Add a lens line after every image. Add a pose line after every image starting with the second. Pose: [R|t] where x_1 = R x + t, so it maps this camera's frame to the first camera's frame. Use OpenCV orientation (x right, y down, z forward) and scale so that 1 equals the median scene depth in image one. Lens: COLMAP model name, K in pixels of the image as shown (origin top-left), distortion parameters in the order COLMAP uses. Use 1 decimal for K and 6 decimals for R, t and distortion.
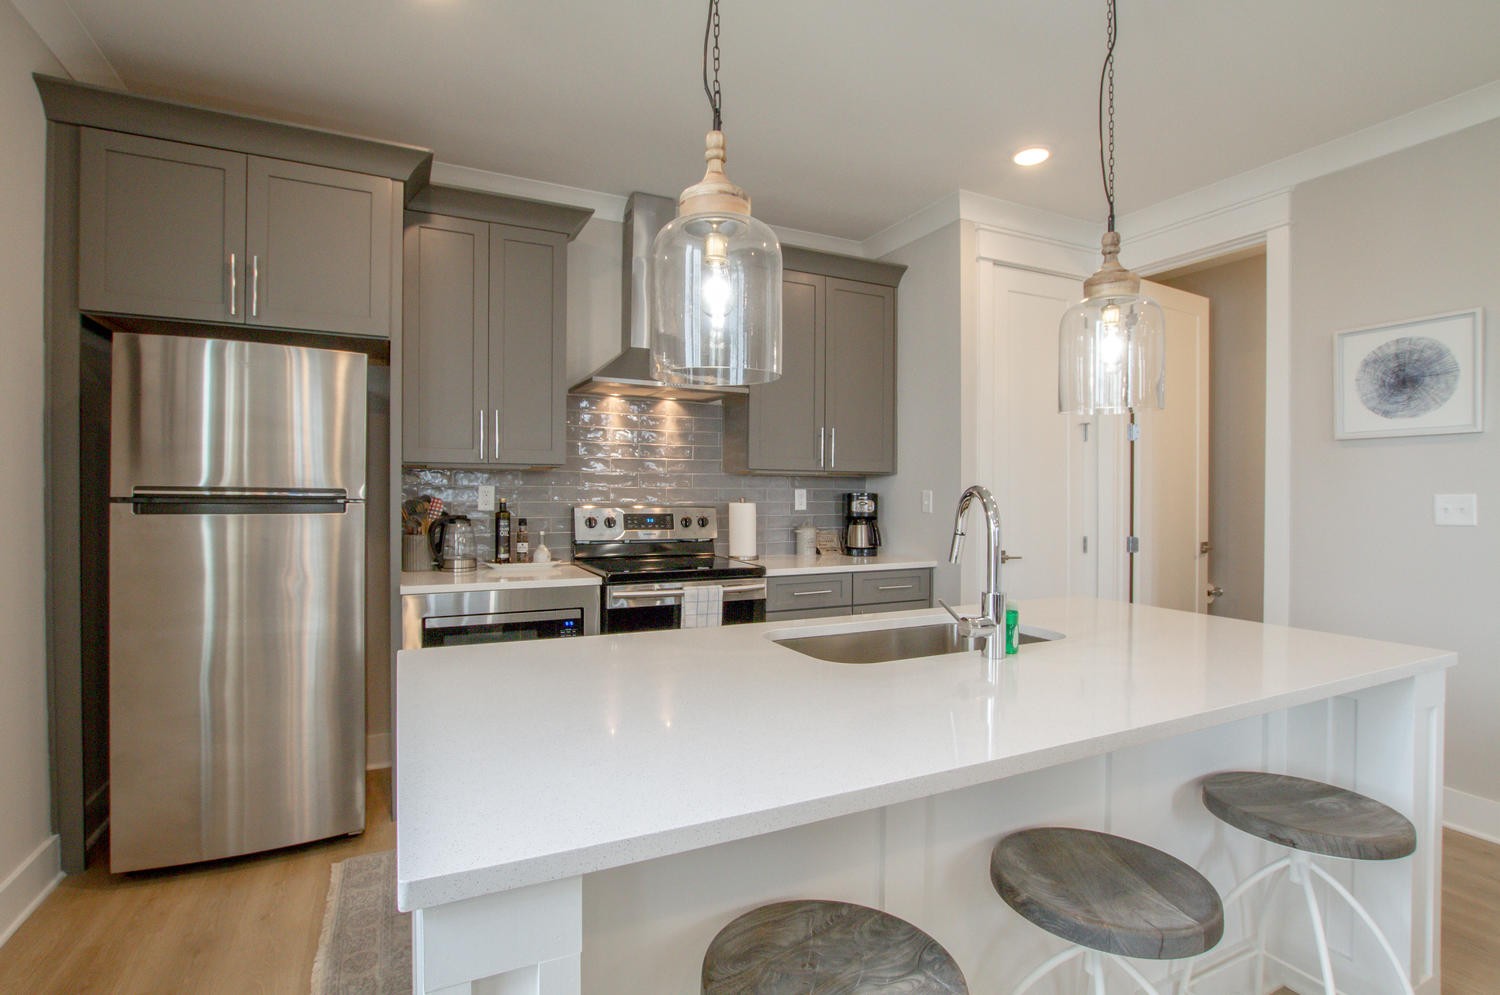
lens RADIAL K [[713.4, 0, 735.4], [0, 713.4, 498.2], [0, 0, 1]] dist [-0.015509, 0.000545]
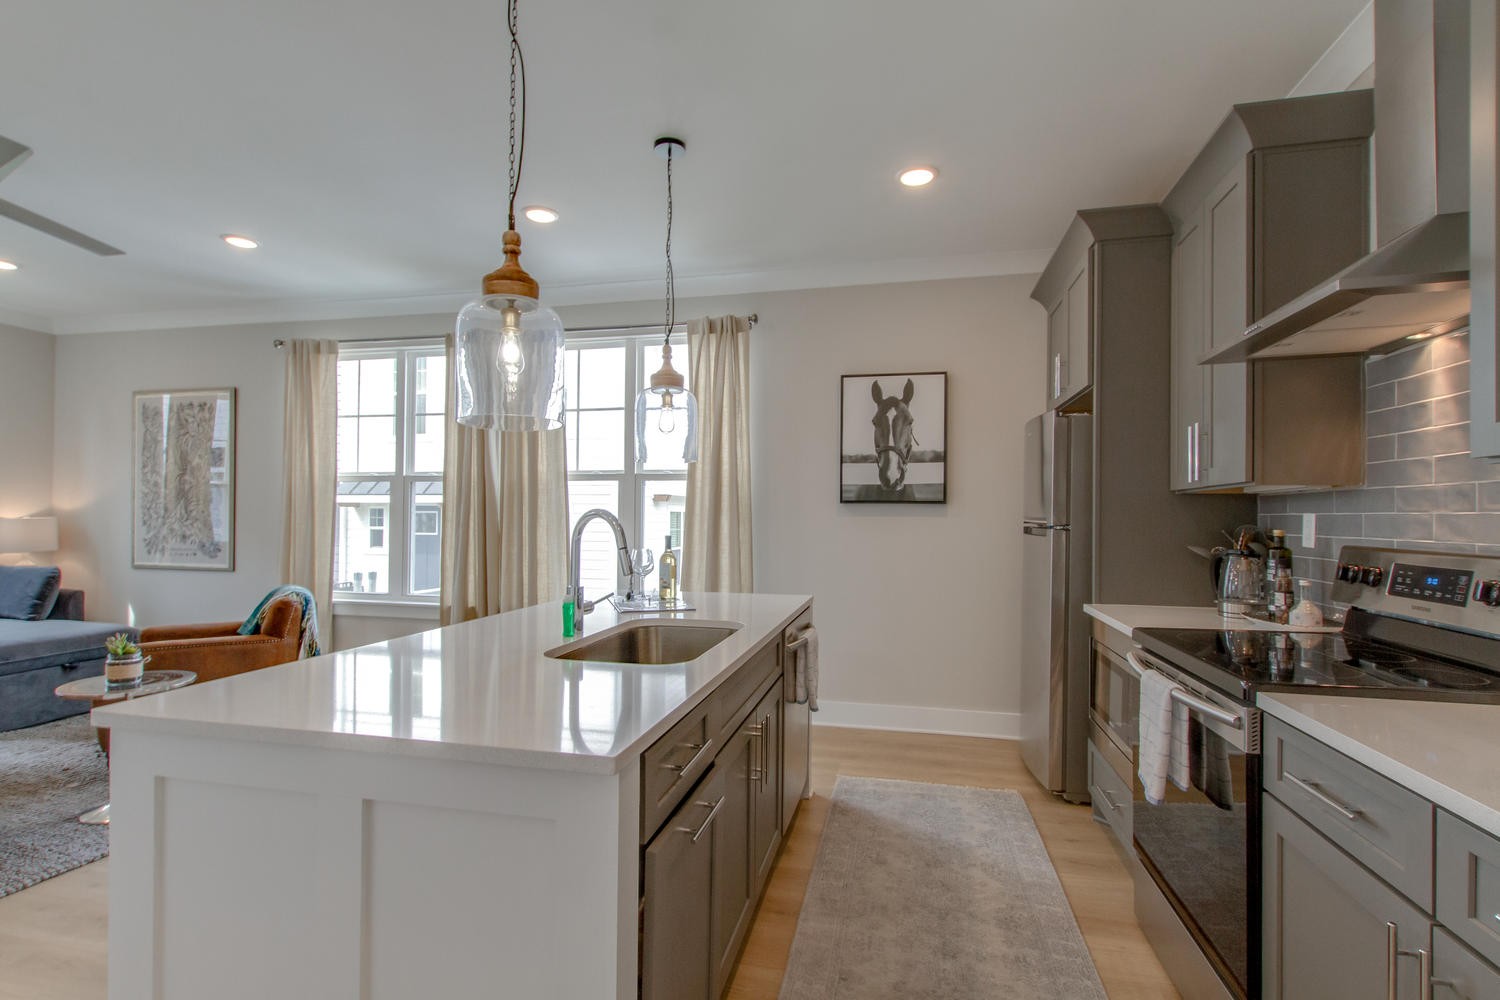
lens RADIAL K [[696.2, 0, 754.3], [0, 696.2, 515.0], [0, 0, 1]] dist [-0.002258, -0.001052]
pose [[-0.615752, -0.010070, -0.787876, 0.538292], [-0.016792, 0.999859, 0.000344, -0.006111], [0.787761, 0.013442, -0.615834, 0.943776]]
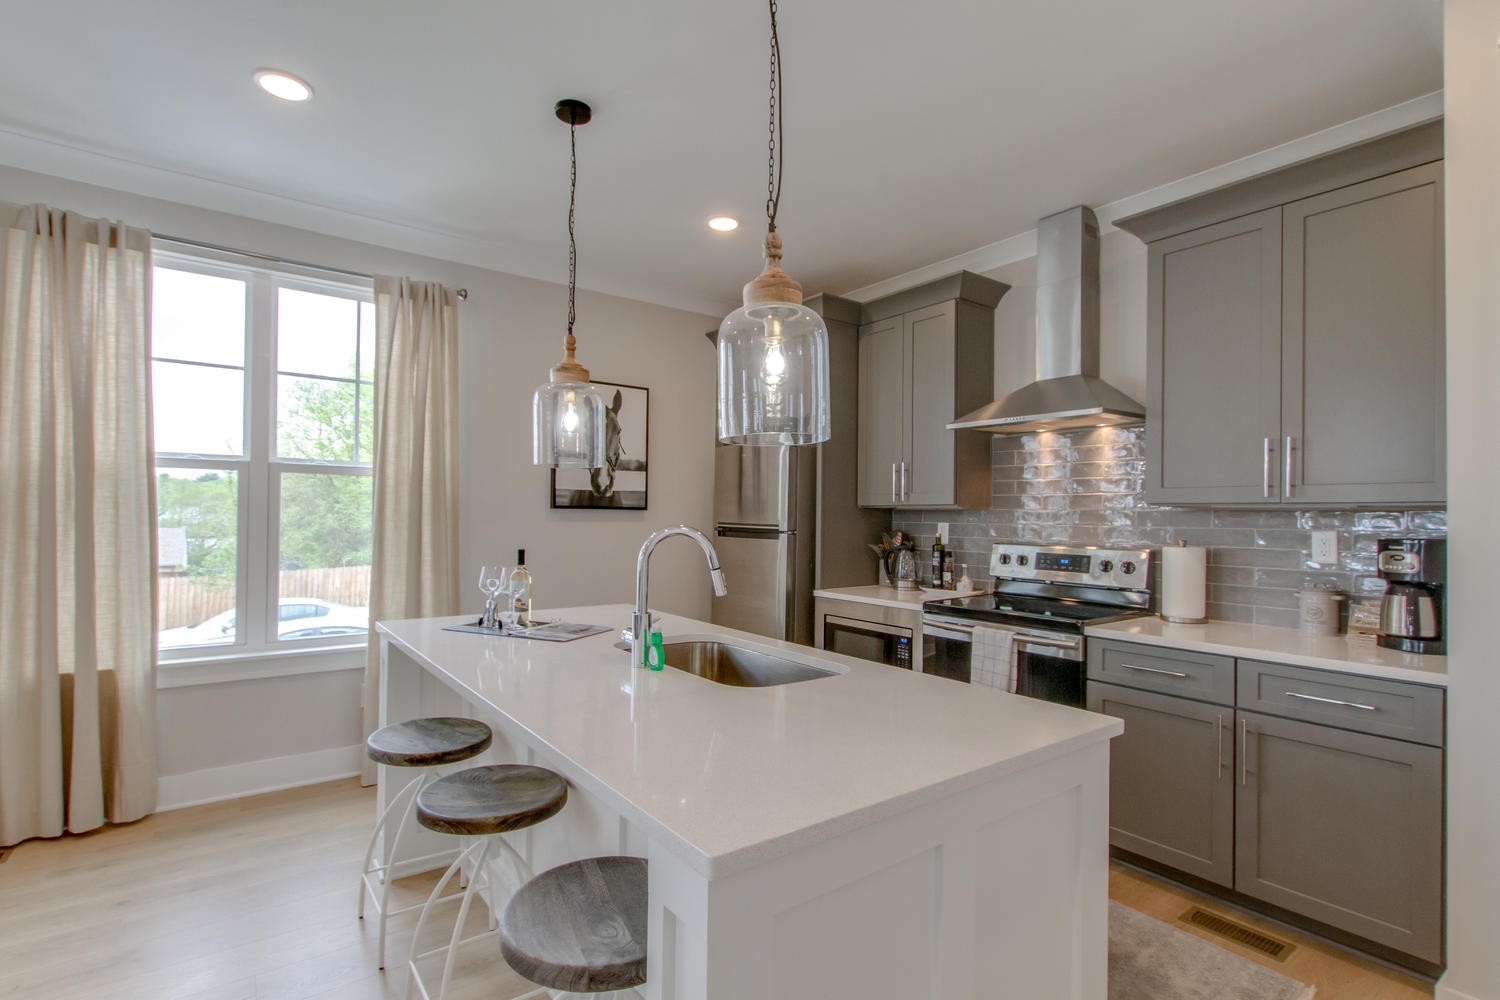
lens RADIAL K [[709.4, 0, 743.8], [0, 709.4, 509.7], [0, 0, 1]] dist [-0.004271, -0.000363]
pose [[0.195140, -0.013731, -0.980679, 0.713673], [-0.020598, 0.999624, -0.018095, -0.010685], [0.980559, 0.023731, 0.194784, 0.418807]]
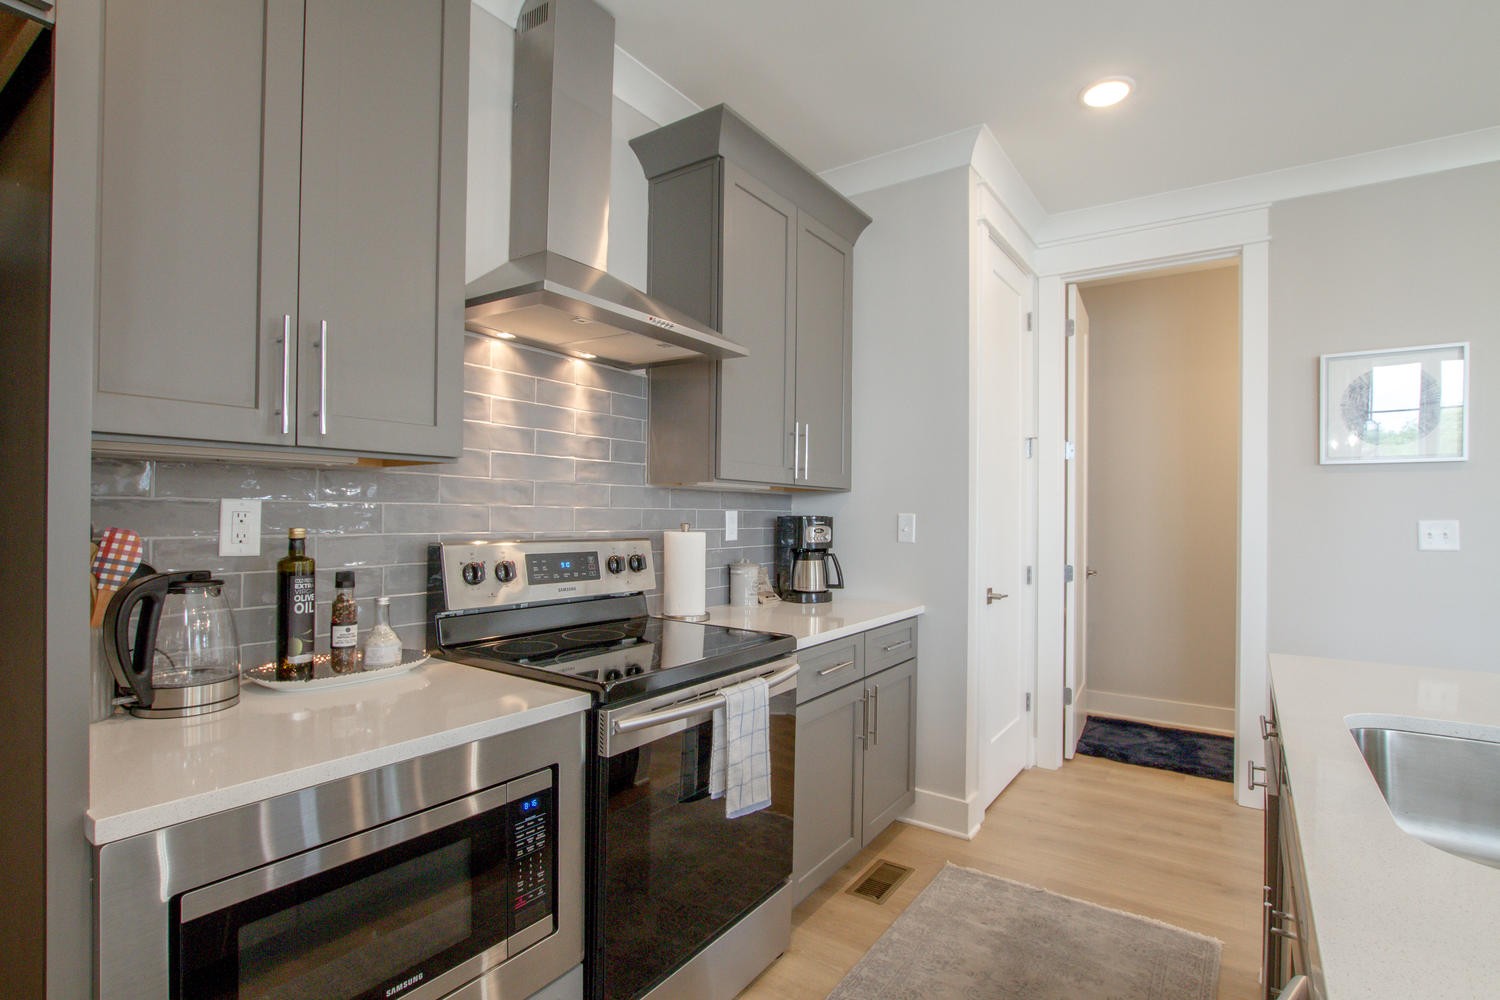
lens RADIAL K [[722.9, 0, 751.6], [0, 722.9, 513.8], [0, 0, 1]] dist [-0.017284, -0.000478]
pose [[0.867195, 0.003823, 0.497955, -0.281534], [-0.000935, 0.999981, -0.006050, -0.006139], [-0.497969, 0.004781, 0.867182, 0.437843]]
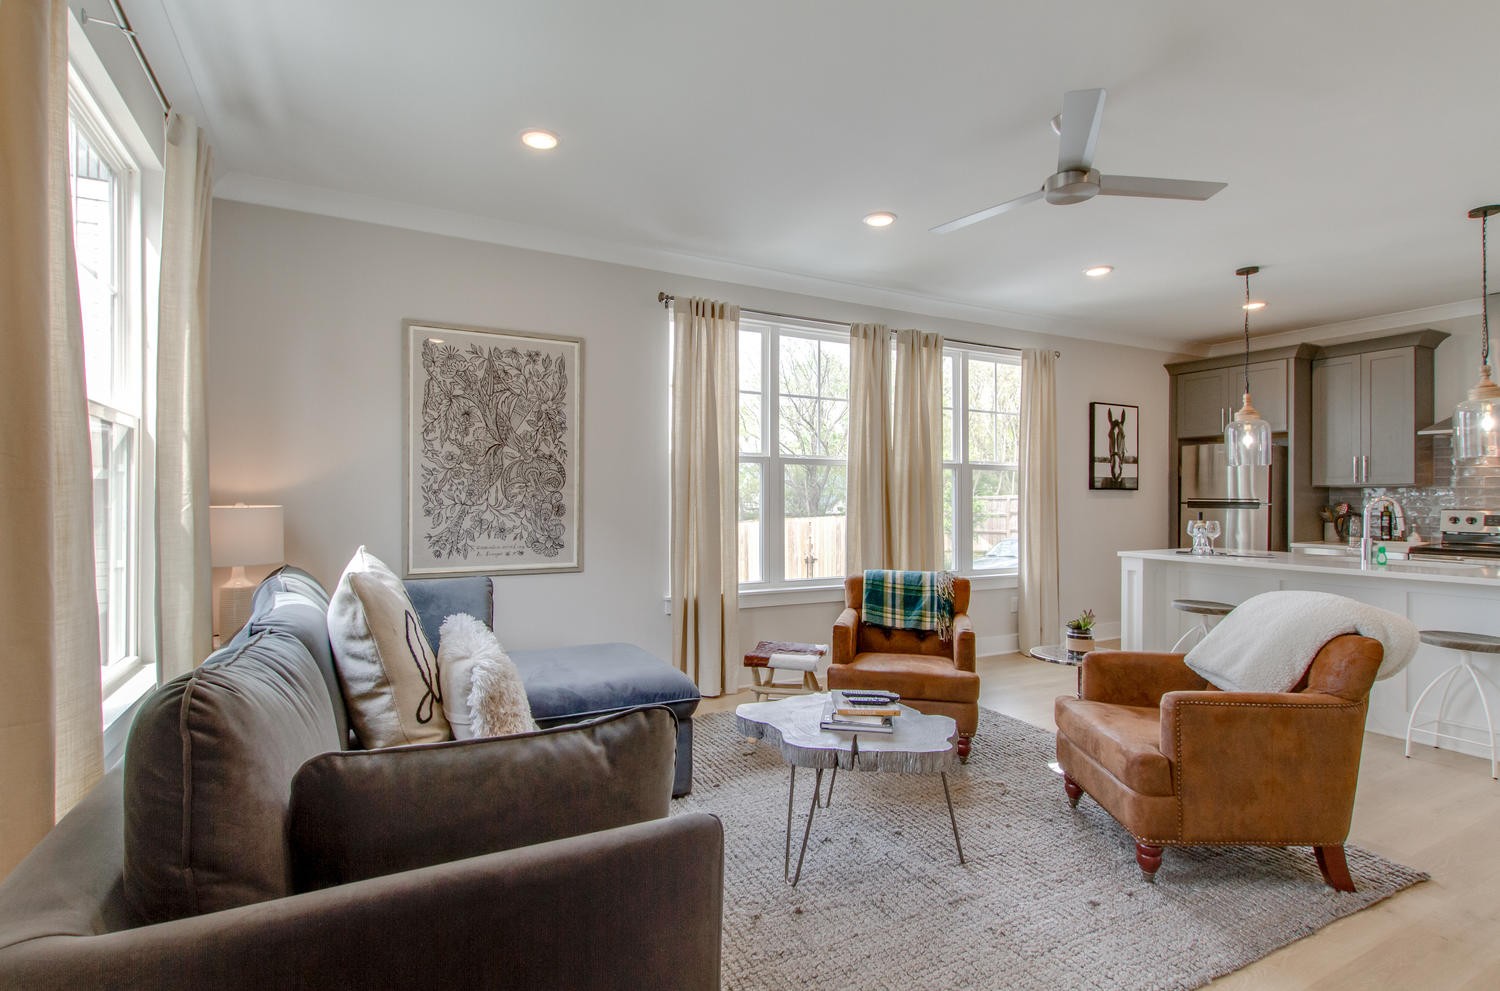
lens RADIAL K [[713.4, 0, 735.4], [0, 713.4, 496.2], [0, 0, 1]] dist [-0.015509, 0.000545]
pose [[0.029136, -0.007514, -0.999547, 1.241161], [-0.011623, 0.999902, -0.007856, 0.012272], [0.999508, 0.011847, 0.029046, -0.584405]]
